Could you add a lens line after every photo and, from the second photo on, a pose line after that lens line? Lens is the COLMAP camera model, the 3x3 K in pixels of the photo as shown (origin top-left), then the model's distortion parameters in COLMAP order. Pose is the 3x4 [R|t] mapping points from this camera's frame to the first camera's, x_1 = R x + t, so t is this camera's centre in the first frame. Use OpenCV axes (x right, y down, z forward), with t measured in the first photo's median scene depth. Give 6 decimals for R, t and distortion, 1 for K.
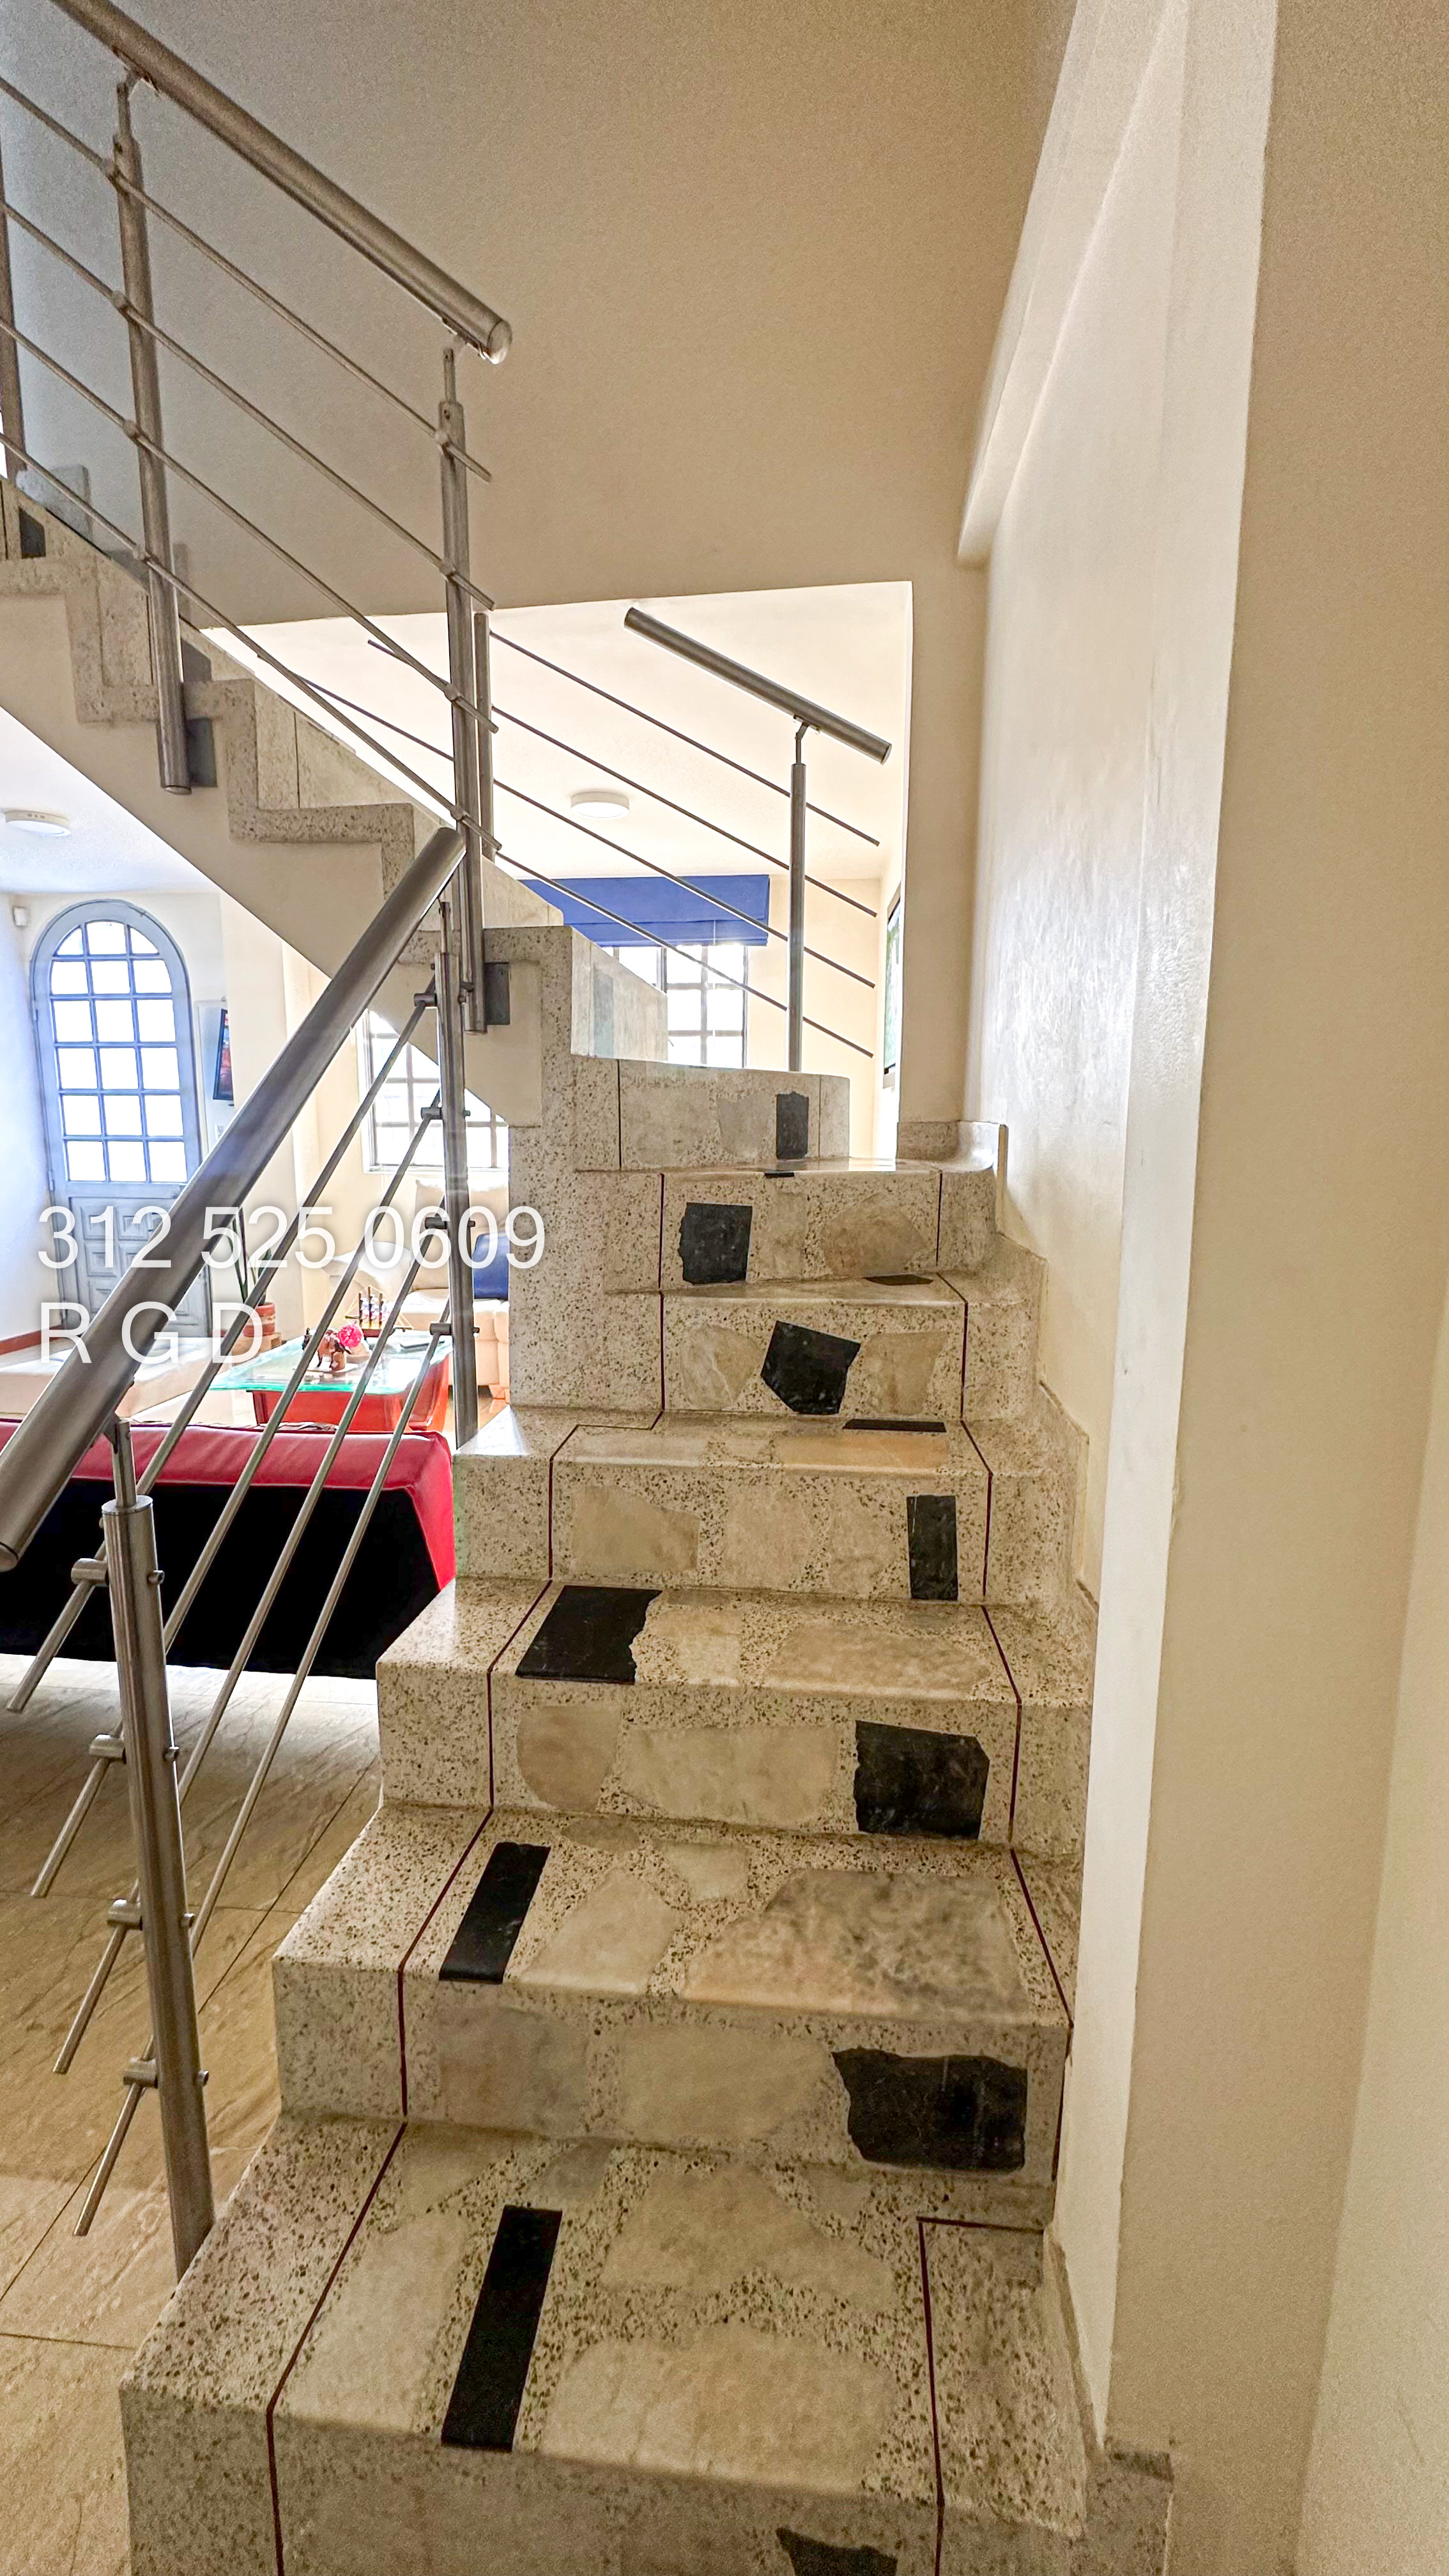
lens RADIAL K [[1041.2, 0, 726.4], [0, 1041.2, 1285.5], [0, 0, 1]] dist [0.000068, -0.000136]
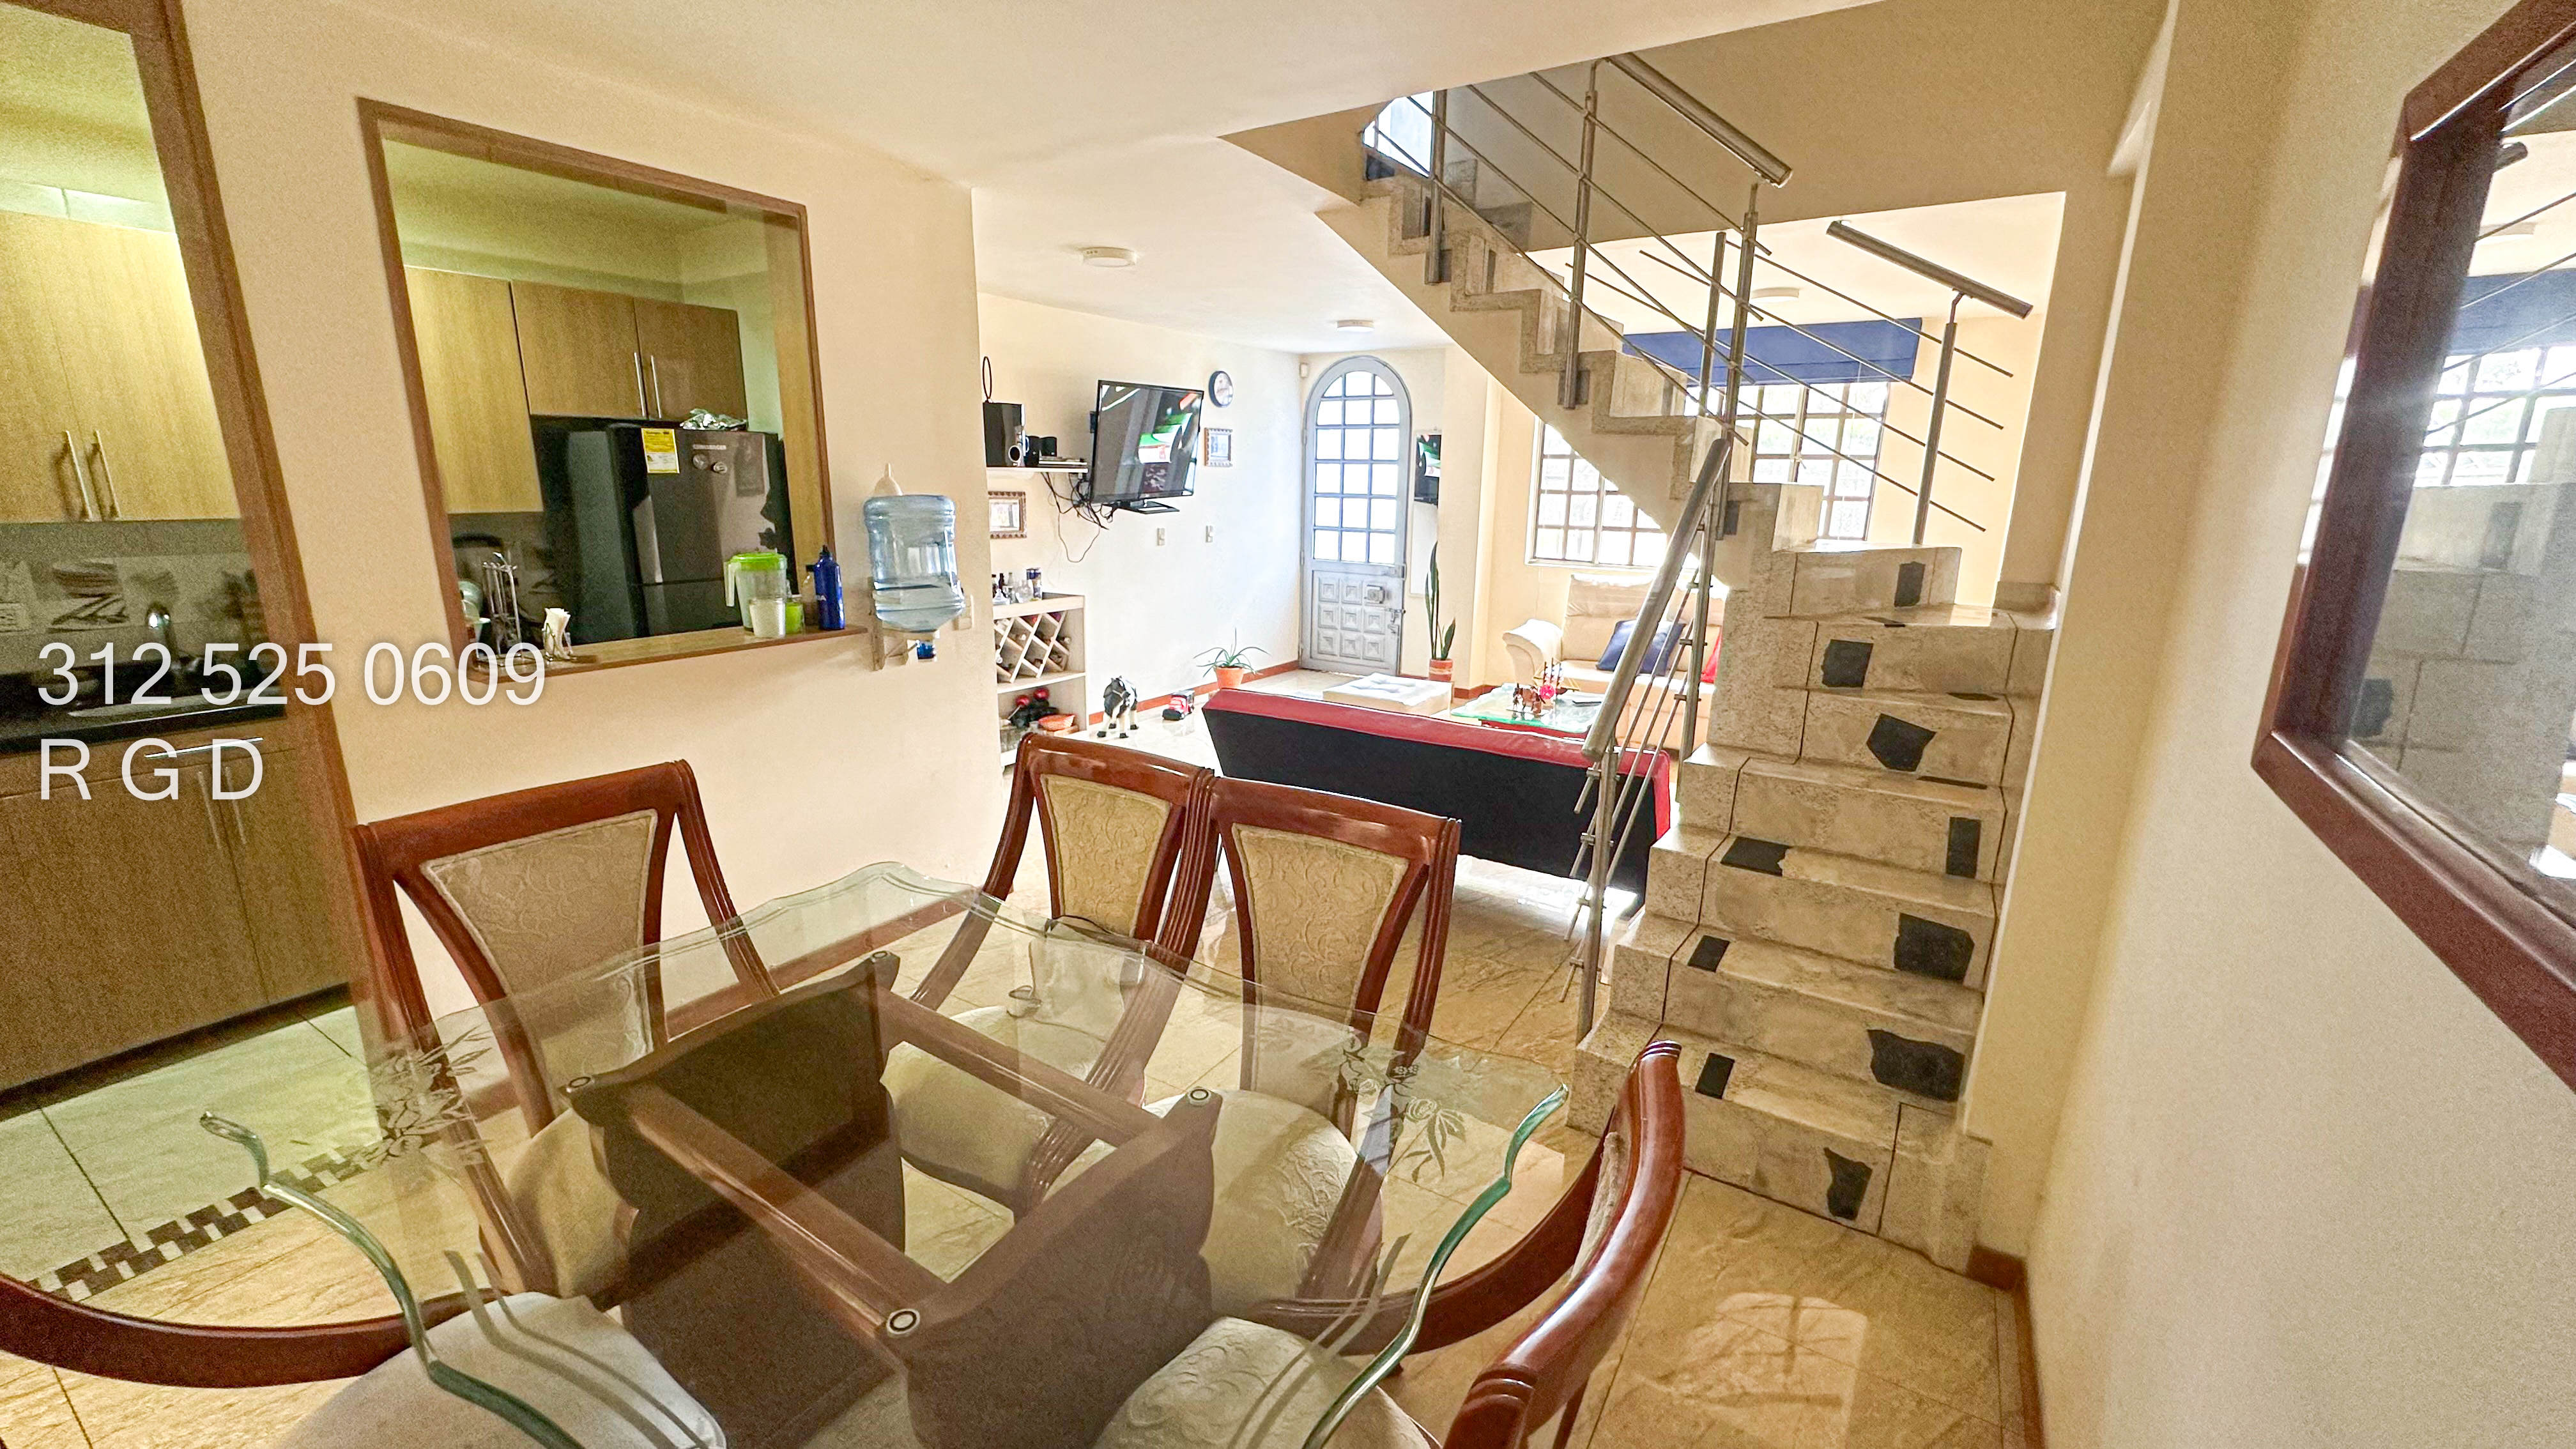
lens RADIAL K [[1041.2, 0, 1284.0], [0, 1041.2, 723.5], [0, 0, 1]] dist [0.000068, -0.000136]
pose [[0.888584, 0.118751, -0.443076, -0.071498], [-0.085830, 0.991893, 0.093712, -0.028569], [0.450612, -0.045241, 0.891573, -1.086996]]
